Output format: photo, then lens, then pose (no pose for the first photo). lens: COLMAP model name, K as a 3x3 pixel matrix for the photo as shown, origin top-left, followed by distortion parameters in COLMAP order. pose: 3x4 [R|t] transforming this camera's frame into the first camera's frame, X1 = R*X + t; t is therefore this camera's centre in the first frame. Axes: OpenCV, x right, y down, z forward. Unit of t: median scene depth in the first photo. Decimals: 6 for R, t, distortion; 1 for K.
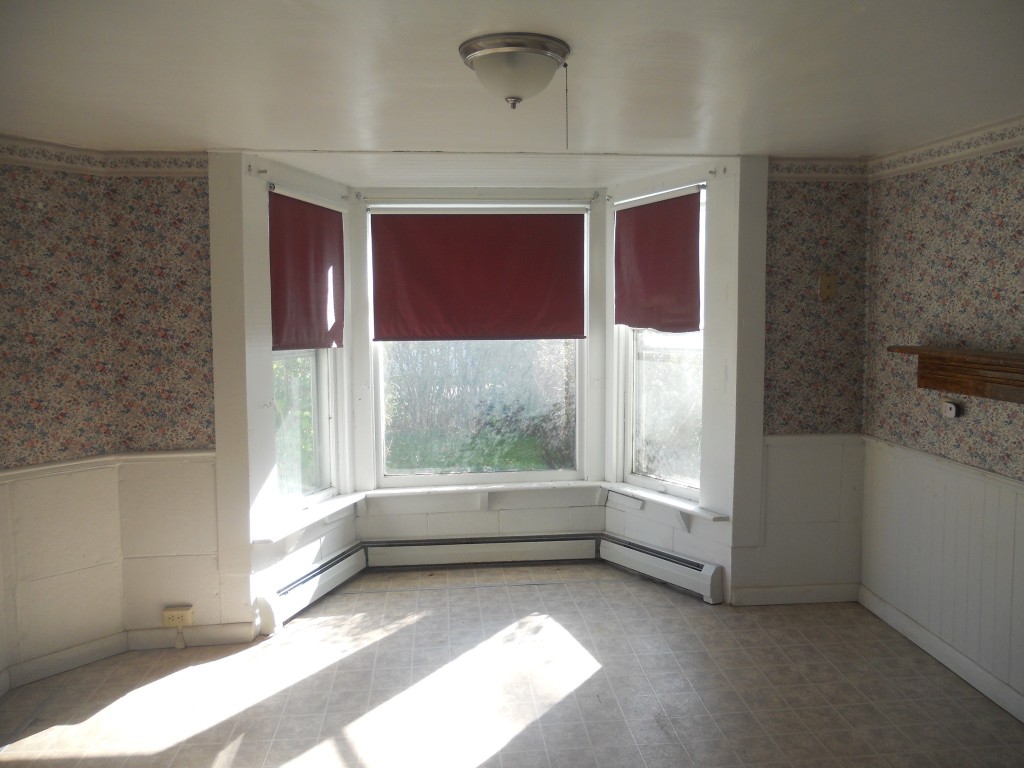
lens RADIAL K [[809.9, 0, 506.9], [0, 809.9, 383.7], [0, 0, 1]] dist [-0.021664, 0.001719]
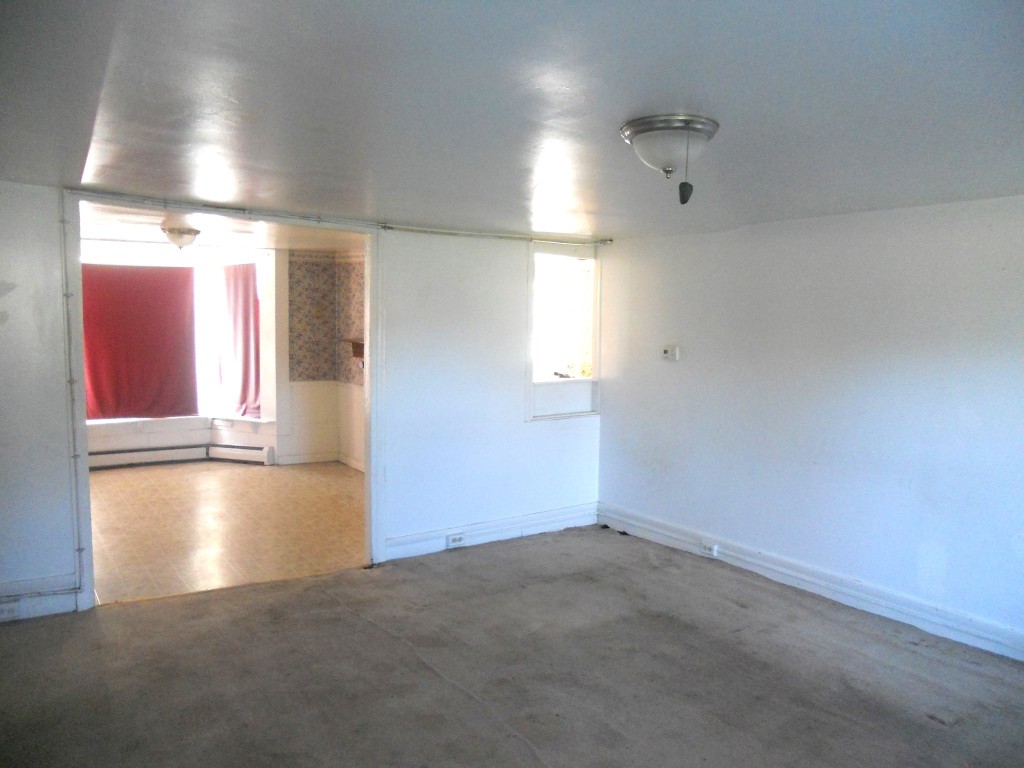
lens RADIAL K [[809.9, 0, 504.9], [0, 809.9, 391.5], [0, 0, 1]] dist [-0.021664, 0.001719]
pose [[0.886128, -0.026353, 0.462691, -0.162400], [0.023836, 0.999652, 0.011286, 0.079855], [-0.462828, 0.001028, 0.886448, -1.130801]]
